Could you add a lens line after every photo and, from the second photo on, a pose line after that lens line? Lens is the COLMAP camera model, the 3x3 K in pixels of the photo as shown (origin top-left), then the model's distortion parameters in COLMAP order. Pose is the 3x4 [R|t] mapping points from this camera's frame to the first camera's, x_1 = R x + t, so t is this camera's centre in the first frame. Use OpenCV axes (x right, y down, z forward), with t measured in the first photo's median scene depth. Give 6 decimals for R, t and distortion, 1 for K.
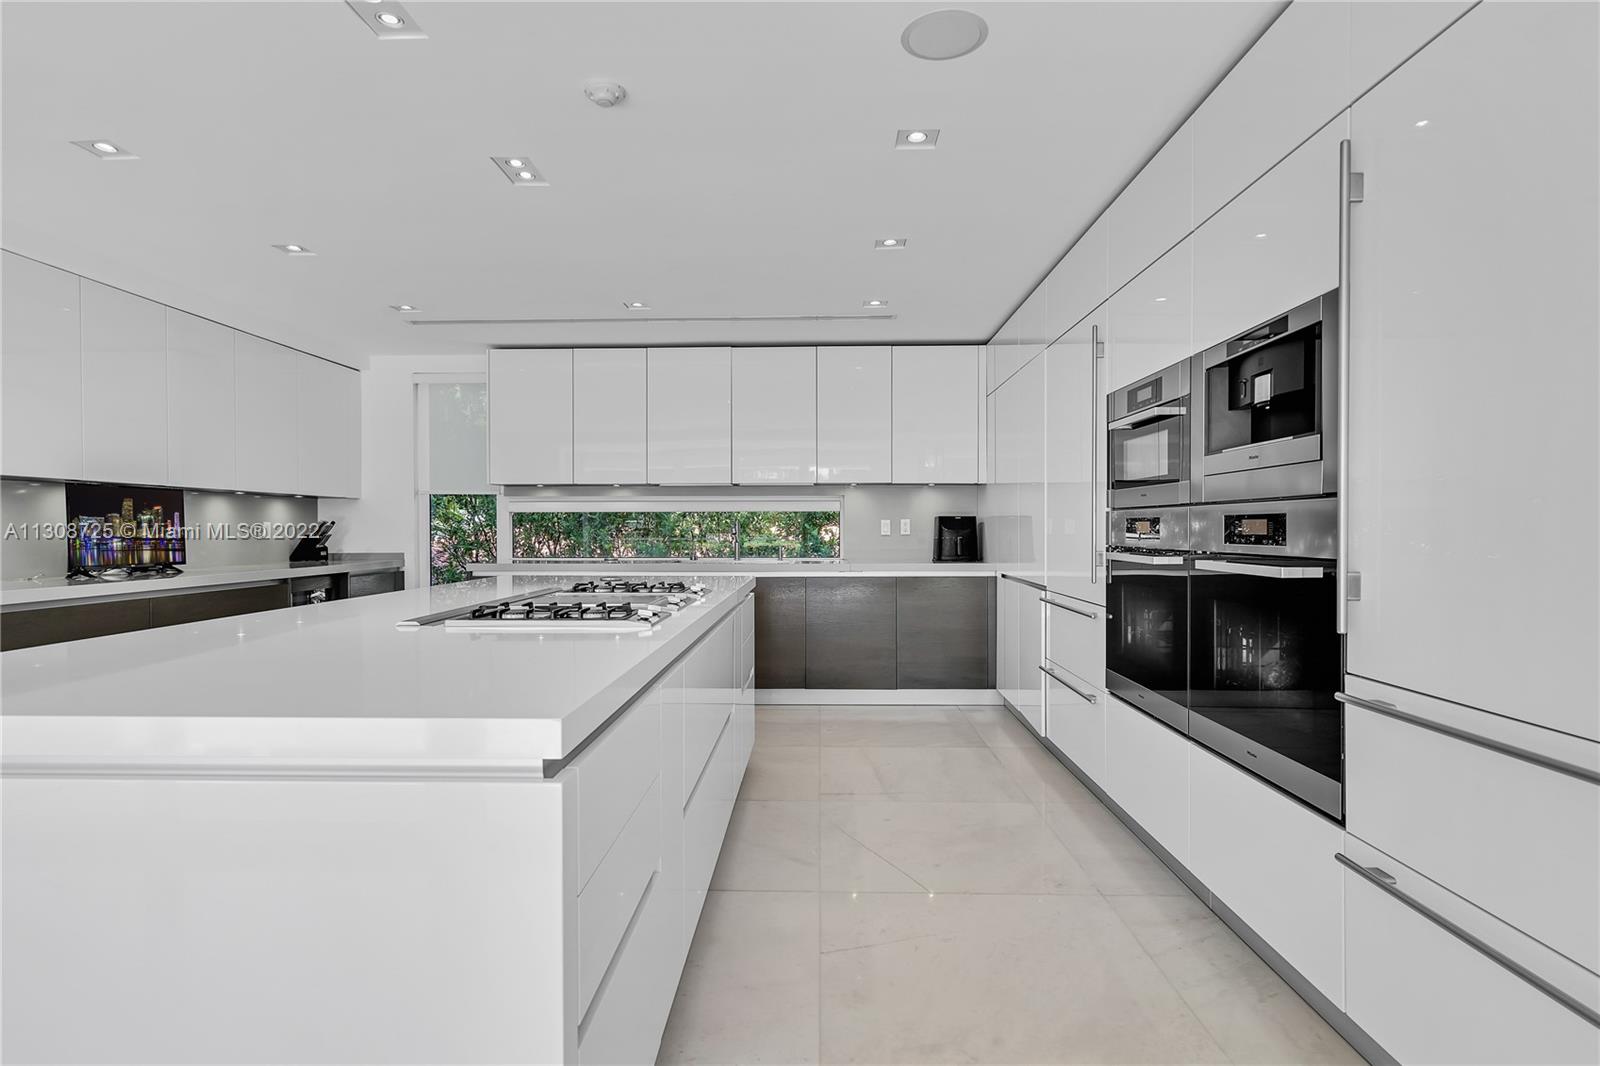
lens RADIAL K [[838.7, 0, 792.5], [0, 838.7, 541.6], [0, 0, 1]] dist [-0.001424, 0.000554]
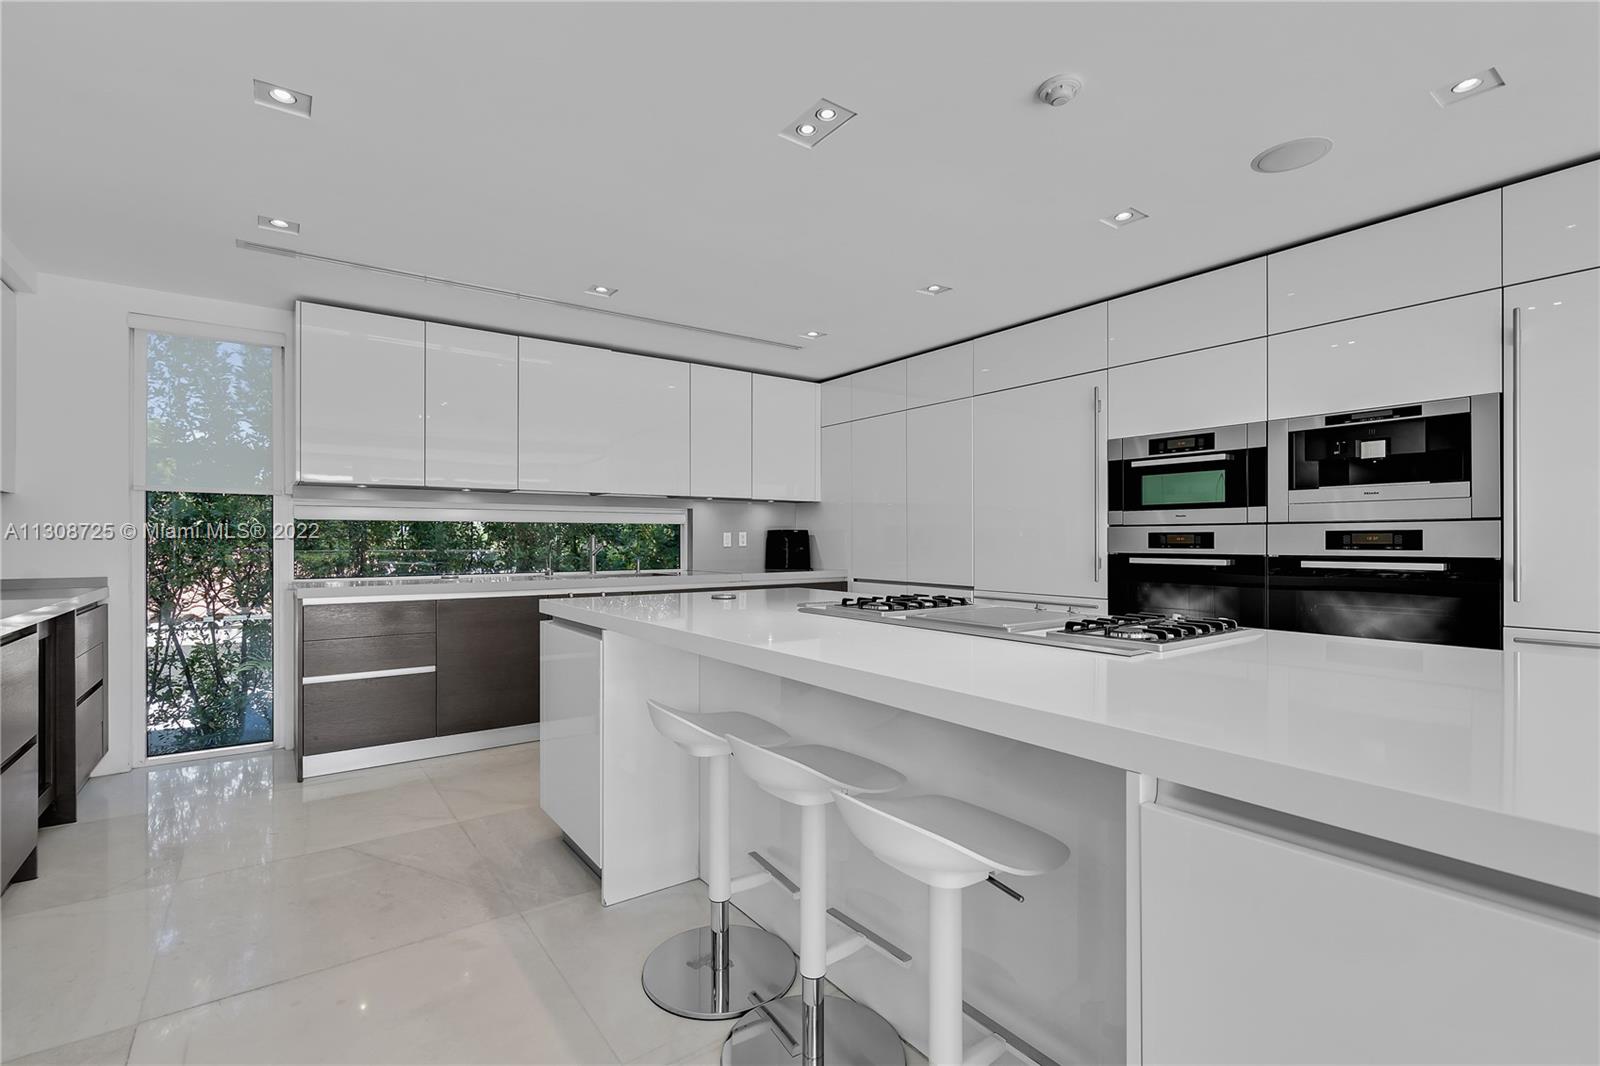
lens RADIAL K [[726.4, 0, 795.4], [0, 726.4, 542.1], [0, 0, 1]] dist [-0.001572, 0.000302]
pose [[0.791882, -0.000242, 0.610674, -0.424293], [0.009098, 0.999894, -0.011401, -0.002252], [-0.610607, 0.014584, 0.791800, 0.228026]]
